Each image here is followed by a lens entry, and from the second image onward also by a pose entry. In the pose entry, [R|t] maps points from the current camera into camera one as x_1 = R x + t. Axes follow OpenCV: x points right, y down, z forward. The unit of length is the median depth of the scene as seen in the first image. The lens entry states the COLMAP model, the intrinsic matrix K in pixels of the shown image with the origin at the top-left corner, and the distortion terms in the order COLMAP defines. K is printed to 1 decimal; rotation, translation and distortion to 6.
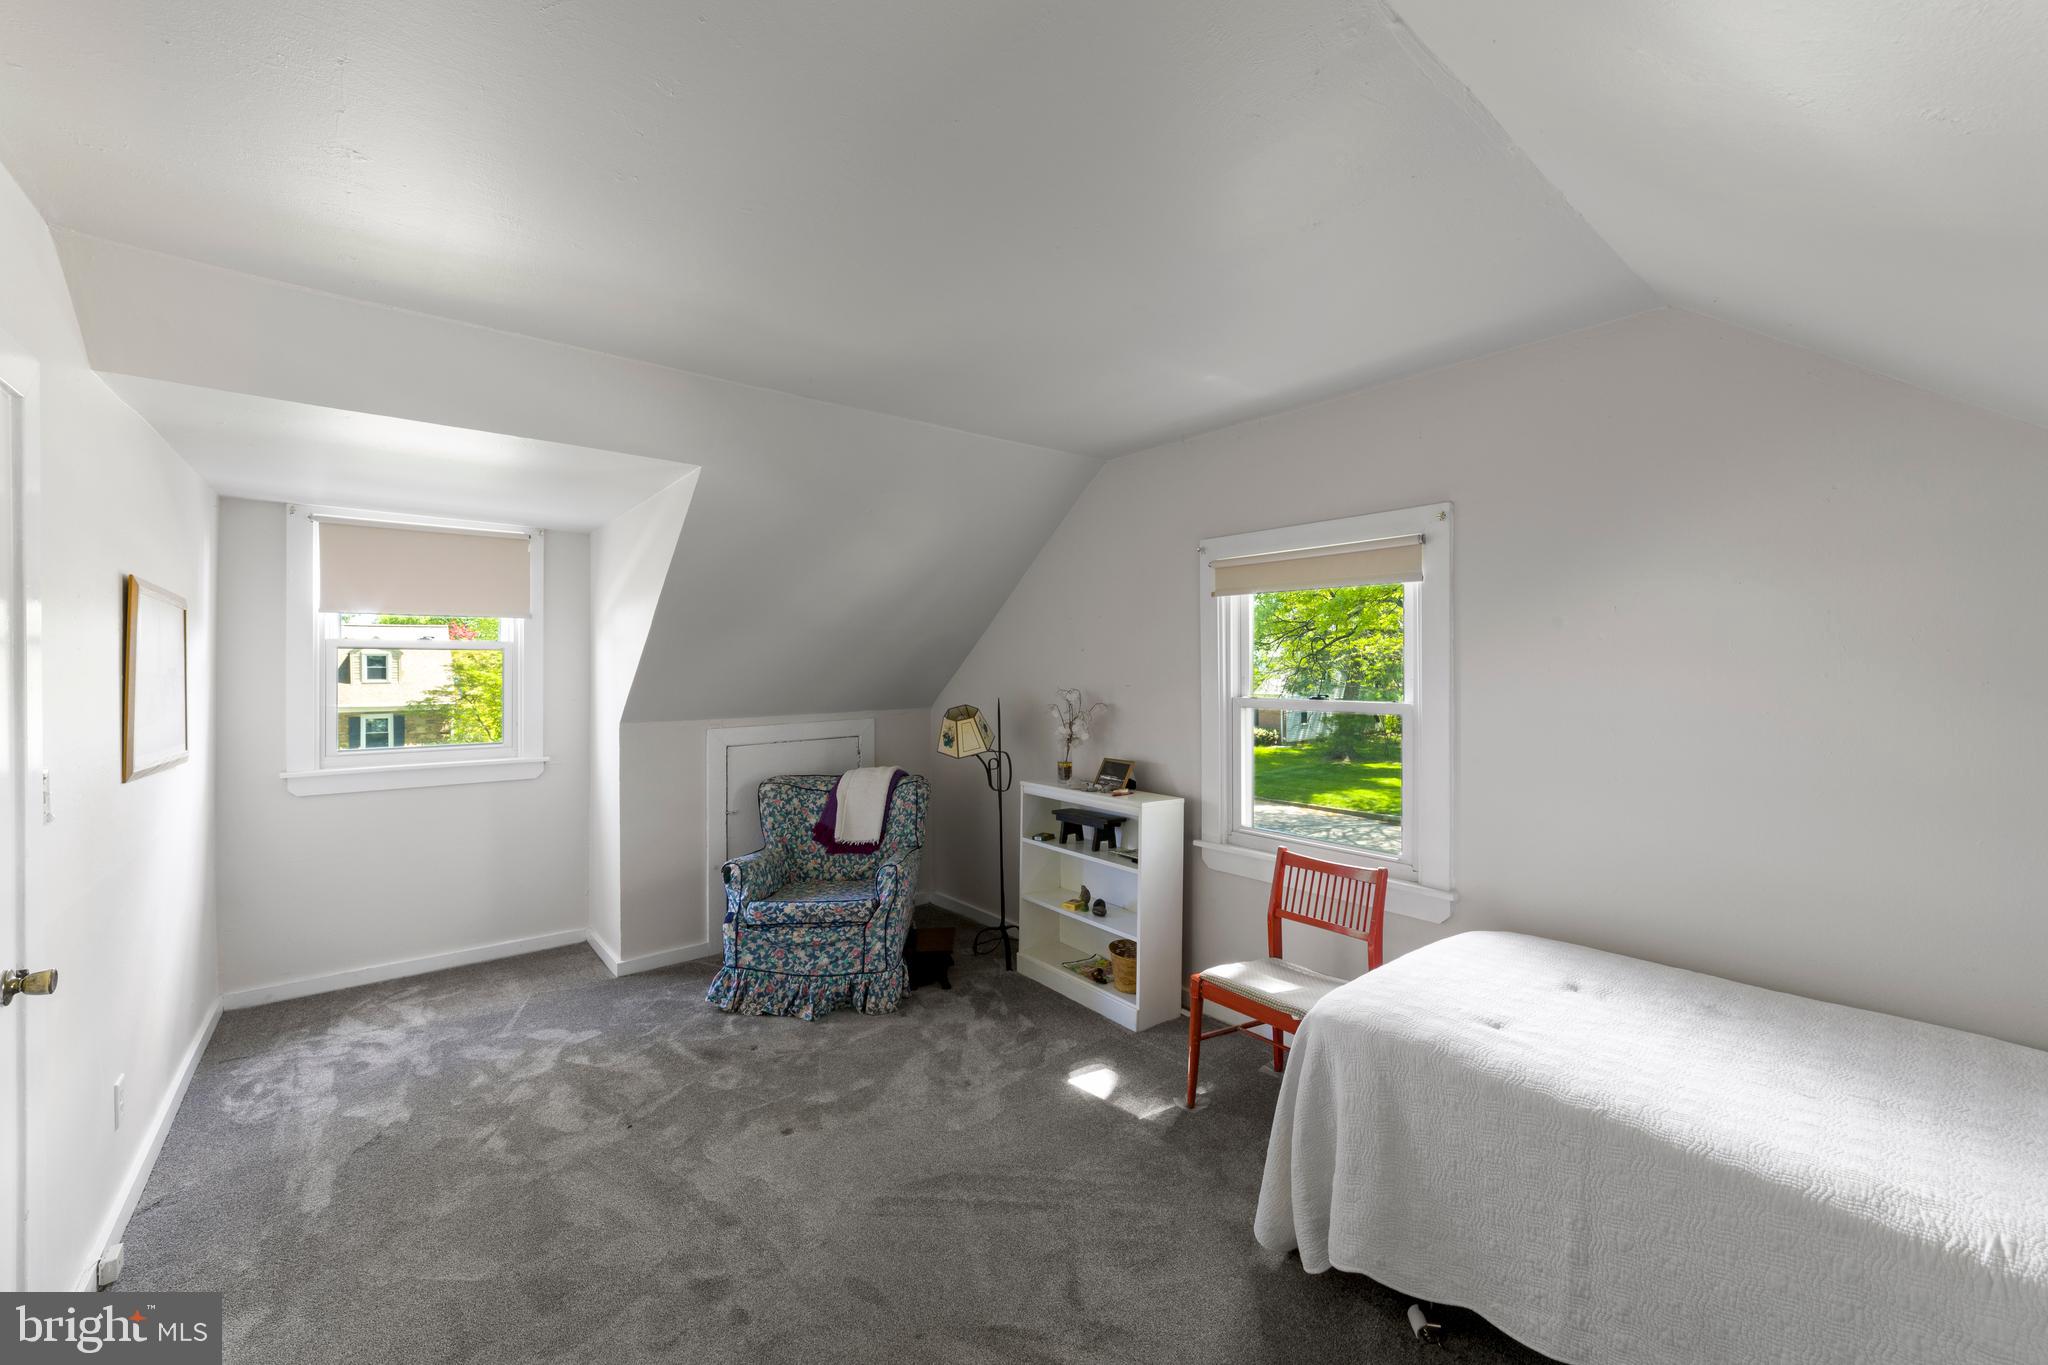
lens RADIAL K [[807.4, 0, 1025.0], [0, 807.4, 667.6], [0, 0, 1]] dist [-0.001160, -0.000179]
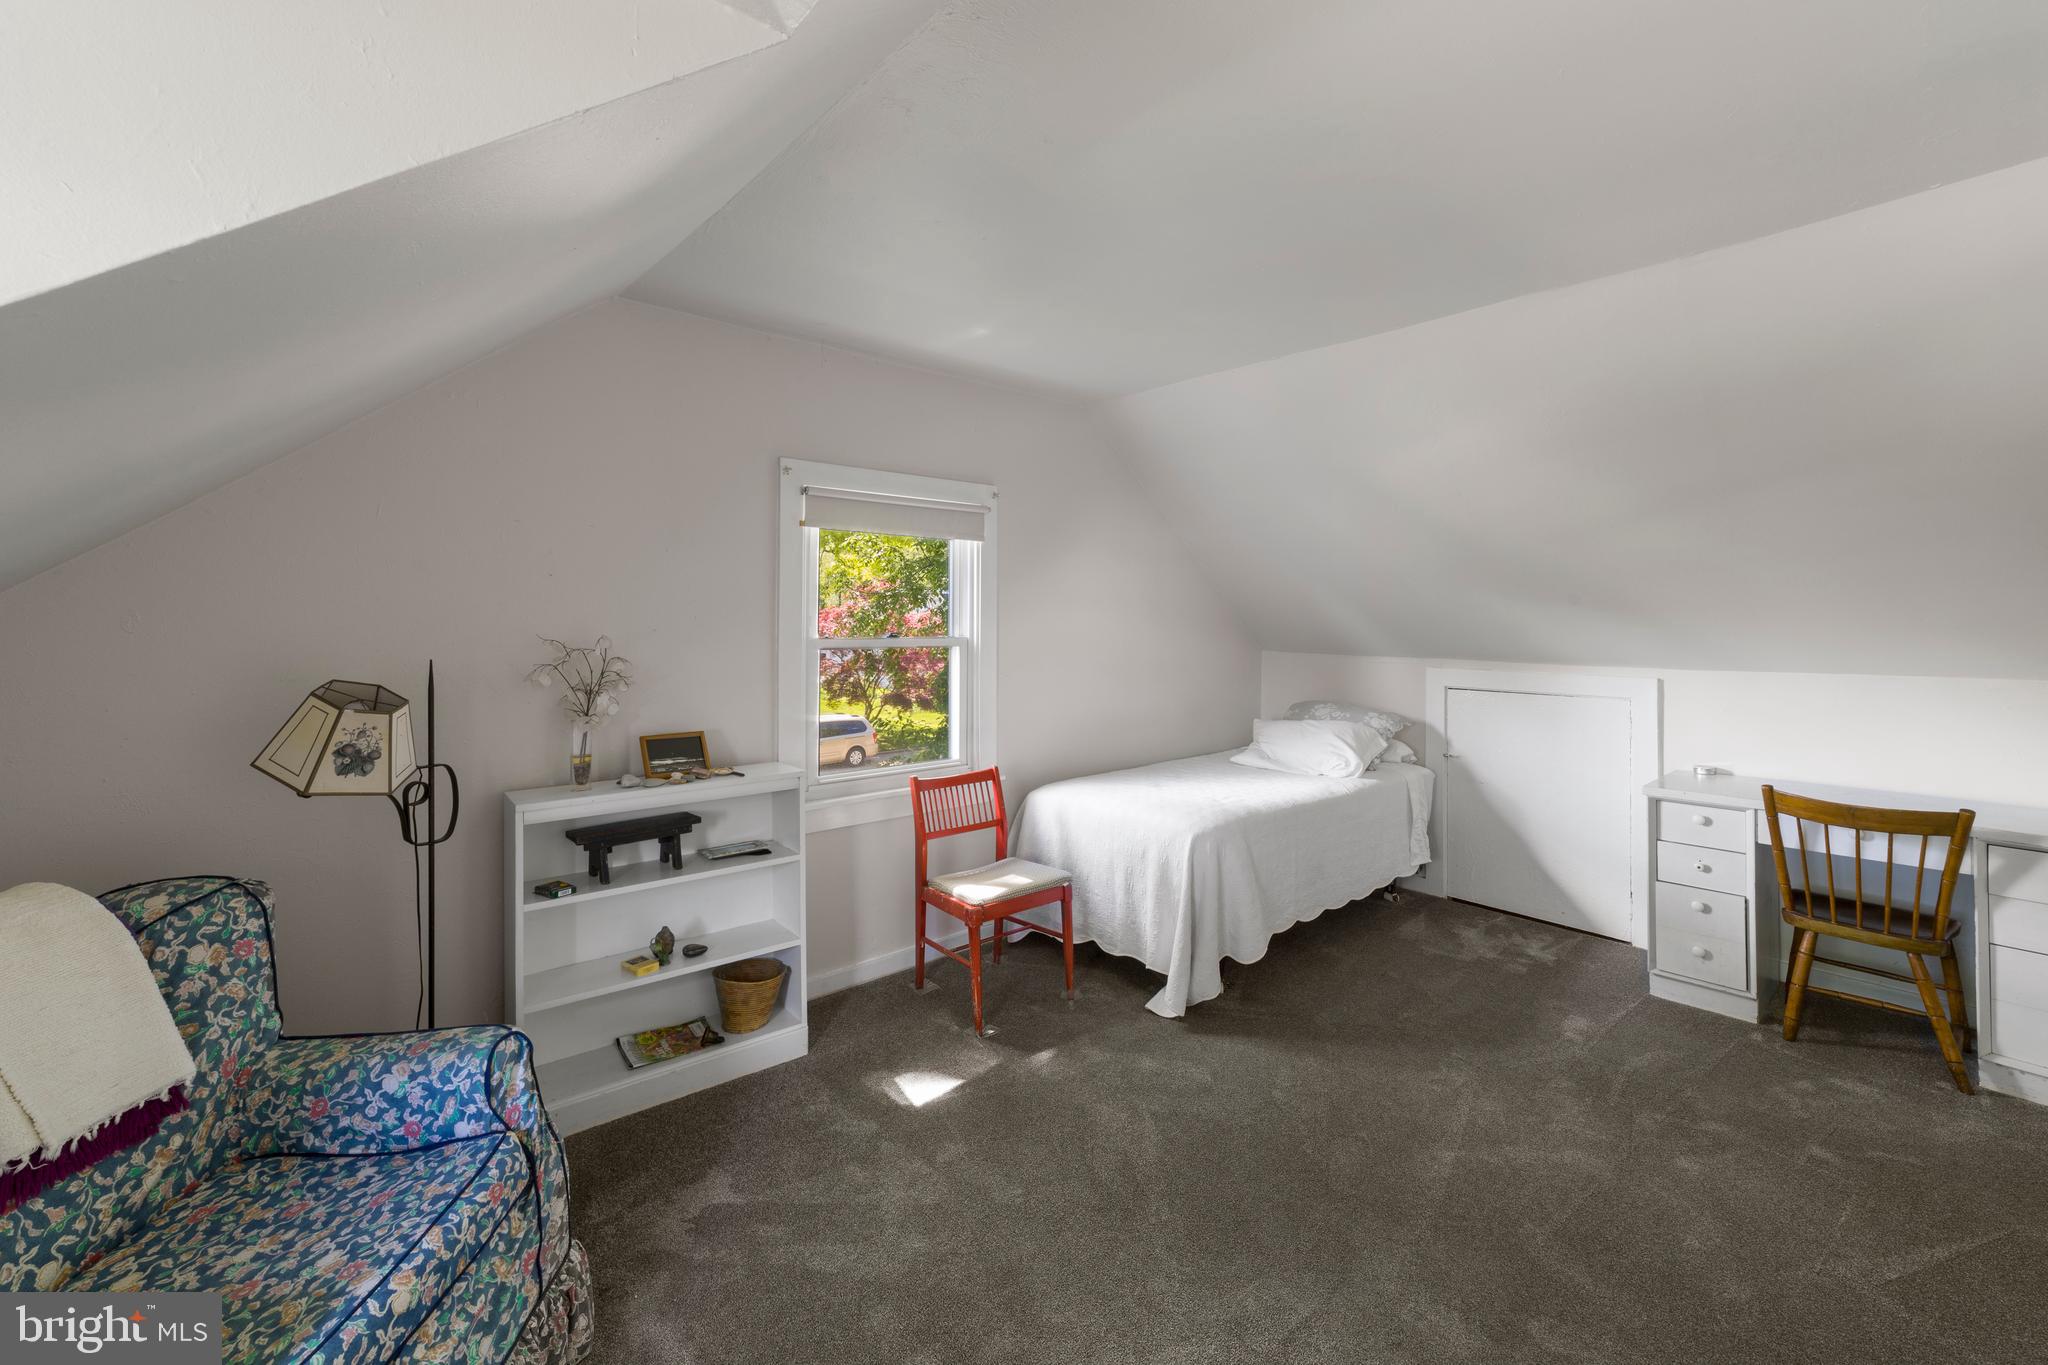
lens RADIAL K [[800.4, 0, 1024.2], [0, 800.4, 621.0], [0, 0, 1]] dist [0.000151, 0.000028]
pose [[-0.002523, -0.001121, 0.999996, -0.591341], [0.000654, 0.999999, 0.001123, 0.014056], [-0.999997, 0.000657, -0.002522, 0.694001]]
